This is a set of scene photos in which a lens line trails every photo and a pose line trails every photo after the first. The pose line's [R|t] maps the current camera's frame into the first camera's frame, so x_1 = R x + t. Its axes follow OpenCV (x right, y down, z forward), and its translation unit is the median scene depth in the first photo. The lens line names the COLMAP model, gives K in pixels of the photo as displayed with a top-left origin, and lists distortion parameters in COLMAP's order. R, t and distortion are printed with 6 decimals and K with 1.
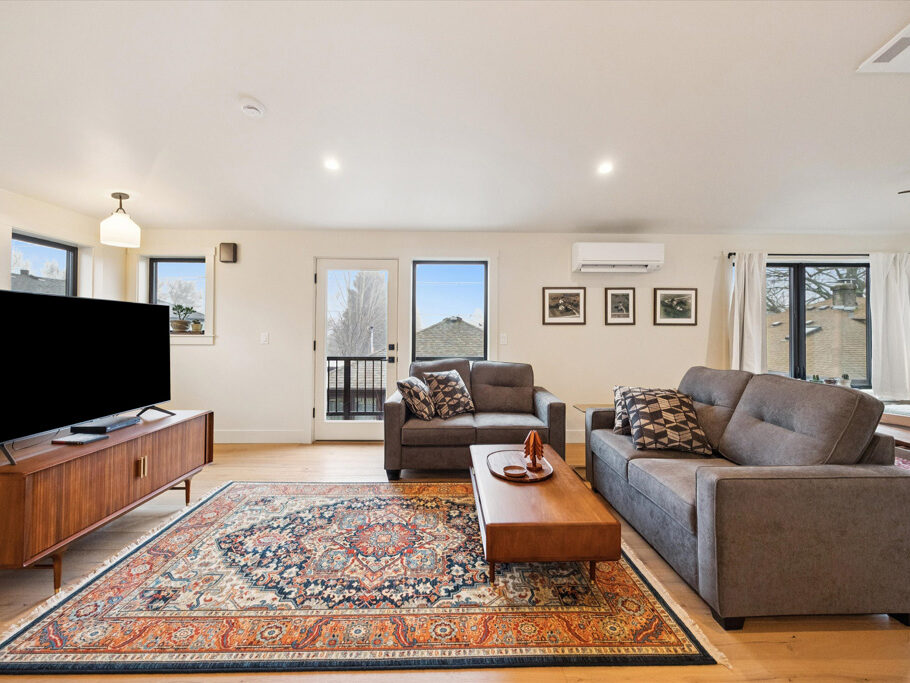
lens RADIAL K [[388.7, 0, 462.7], [0, 388.7, 328.7], [0, 0, 1]] dist [0.002819, 0.001490]
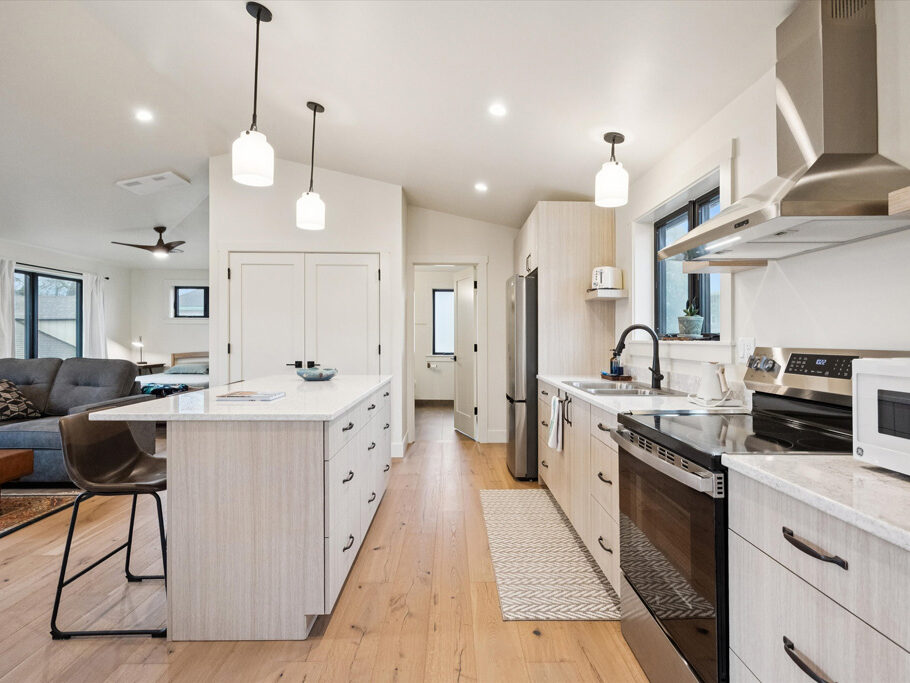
lens RADIAL K [[495.5, 0, 453.7], [0, 495.5, 339.9], [0, 0, 1]] dist [-0.008098, 0.006438]
pose [[0.013500, -0.010371, 0.999855, -1.011422], [-0.013868, 0.999848, 0.010558, 0.001619], [-0.999813, -0.014008, 0.013354, -0.474298]]
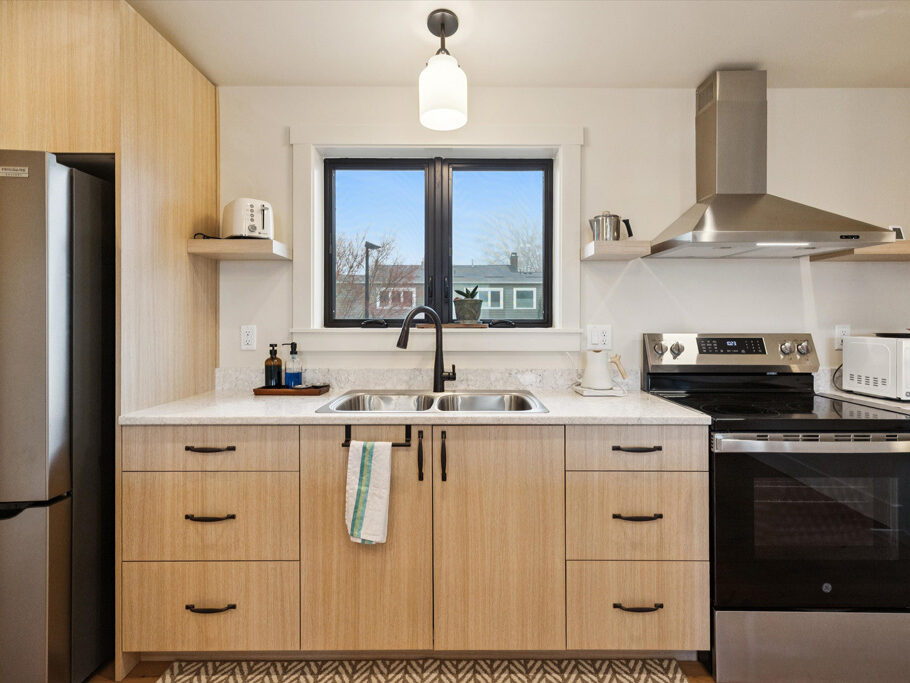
lens RADIAL K [[473.4, 0, 467.4], [0, 473.4, 326.1], [0, 0, 1]] dist [0.003262, -0.002963]
pose [[-0.999911, -0.006600, 0.011553, 0.030526], [-0.006647, 0.999970, -0.004020, 0.006157], [-0.011526, -0.004096, -0.999925, -0.136217]]
